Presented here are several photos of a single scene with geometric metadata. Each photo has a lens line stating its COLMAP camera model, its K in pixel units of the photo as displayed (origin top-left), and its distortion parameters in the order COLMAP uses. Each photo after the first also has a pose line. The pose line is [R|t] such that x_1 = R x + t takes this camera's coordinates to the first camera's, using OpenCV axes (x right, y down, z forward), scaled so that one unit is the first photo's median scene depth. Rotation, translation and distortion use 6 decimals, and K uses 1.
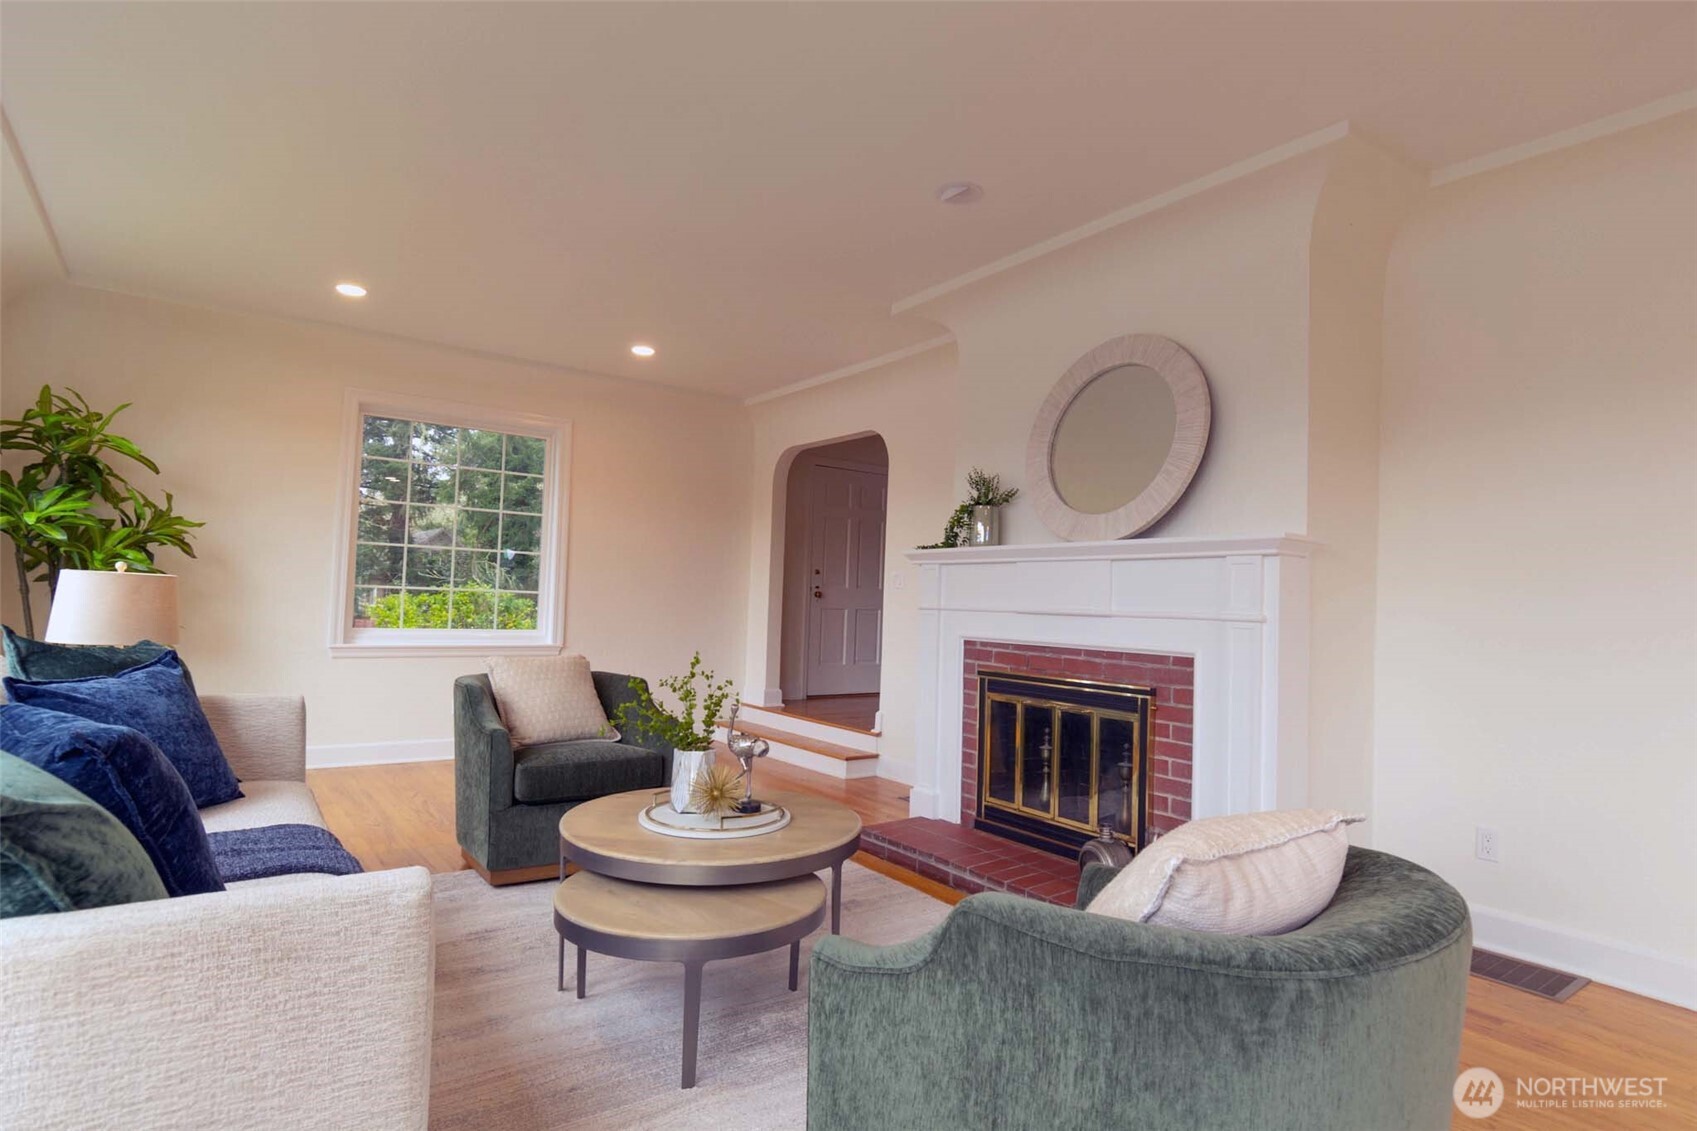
lens RADIAL K [[906.6, 0, 851.8], [0, 906.6, 568.6], [0, 0, 1]] dist [0.014554, -0.016360]
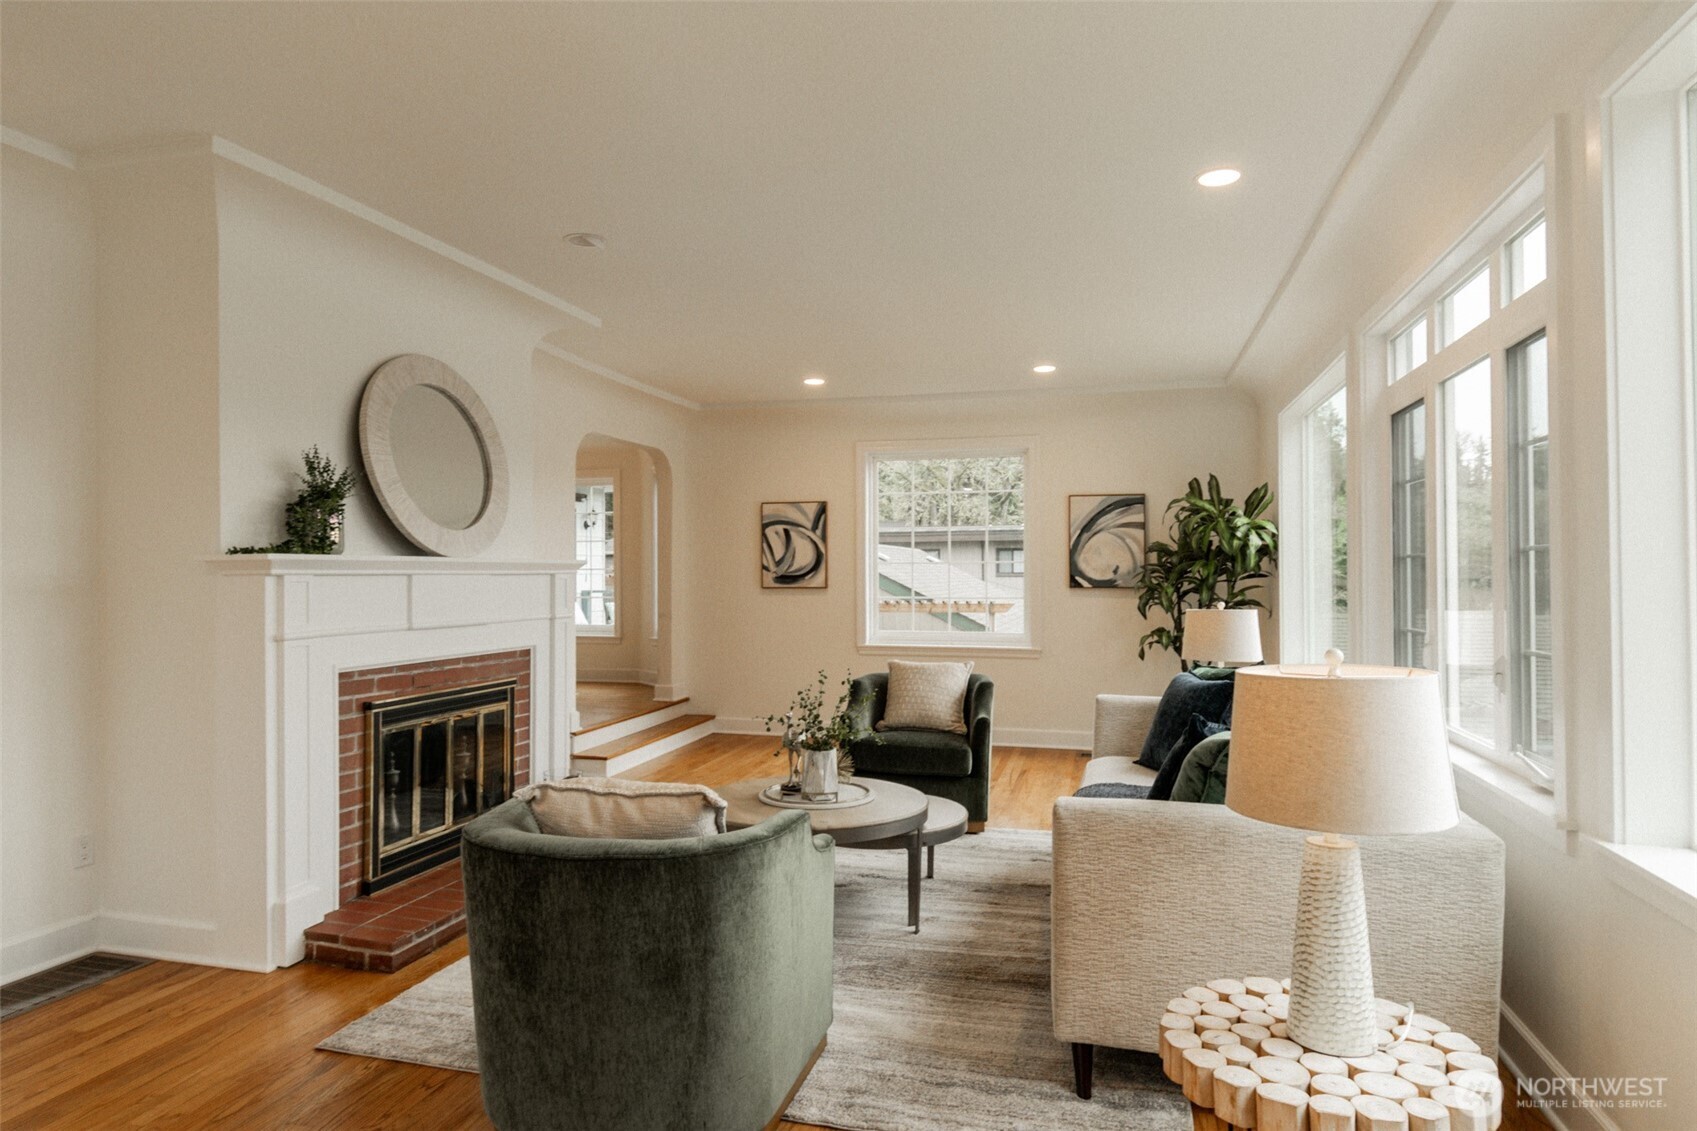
lens RADIAL K [[975.2, 0, 851.9], [0, 975.2, 574.1], [0, 0, 1]] dist [-0.000201, -0.000223]
pose [[-0.624044, -0.027104, 0.780919, -0.857776], [-0.043982, 0.999032, -0.000472, -0.026527], [-0.780151, -0.034641, -0.624632, 1.265814]]
